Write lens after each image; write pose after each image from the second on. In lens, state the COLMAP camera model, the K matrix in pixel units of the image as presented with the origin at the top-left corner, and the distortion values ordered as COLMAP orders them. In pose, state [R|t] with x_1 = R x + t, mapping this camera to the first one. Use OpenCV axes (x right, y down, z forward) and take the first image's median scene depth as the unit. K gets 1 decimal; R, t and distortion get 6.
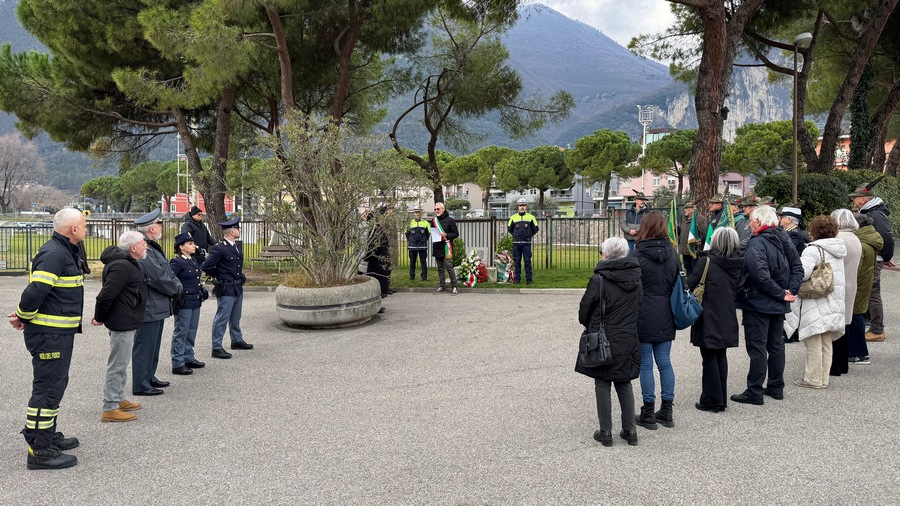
lens RADIAL K [[599.9, 0, 450.0], [0, 599.9, 253.0], [0, 0, 1]] dist [0.099198, -0.000913]
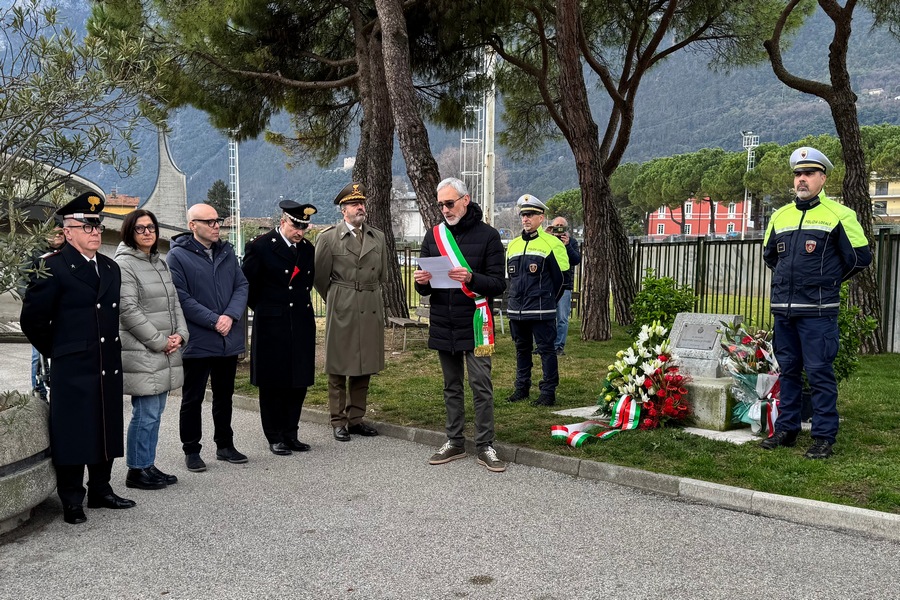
lens RADIAL K [[908.6, 0, 449.9], [0, 908.6, 346.8], [0, 0, 1]] dist [0.114998, -0.246354]
pose [[0.778027, 0.052246, -0.626054, 0.153992], [-0.016398, 0.997885, 0.062898, -0.013011], [0.628016, -0.038670, 0.777239, 0.321581]]
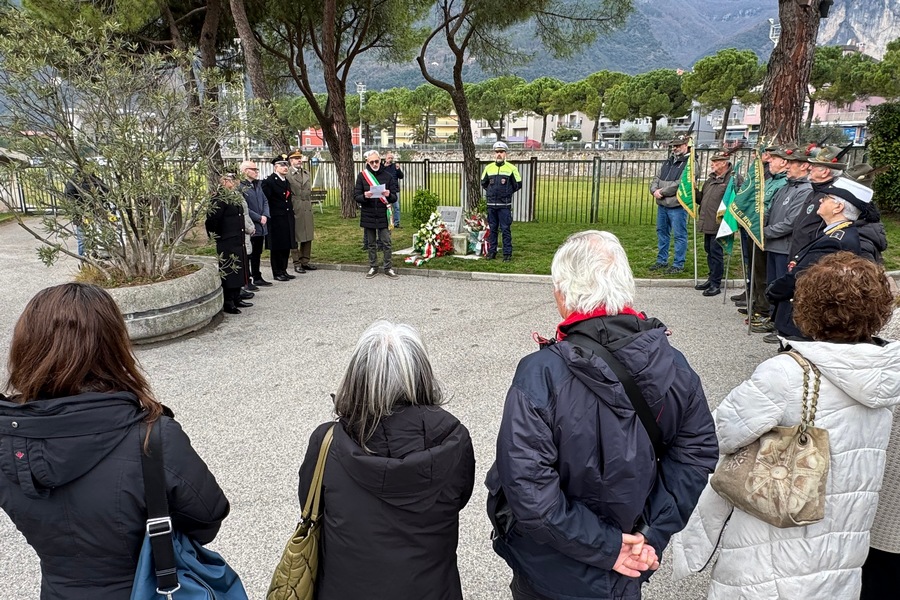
lens RADIAL K [[554.8, 0, 462.5], [0, 554.8, 310.5], [0, 0, 1]] dist [0.005830, 0.006055]
pose [[0.983262, 0.047892, -0.175790, 0.118893], [-0.007237, 0.974340, 0.224967, -0.024923], [0.182053, -0.219929, 0.958378, 0.177554]]
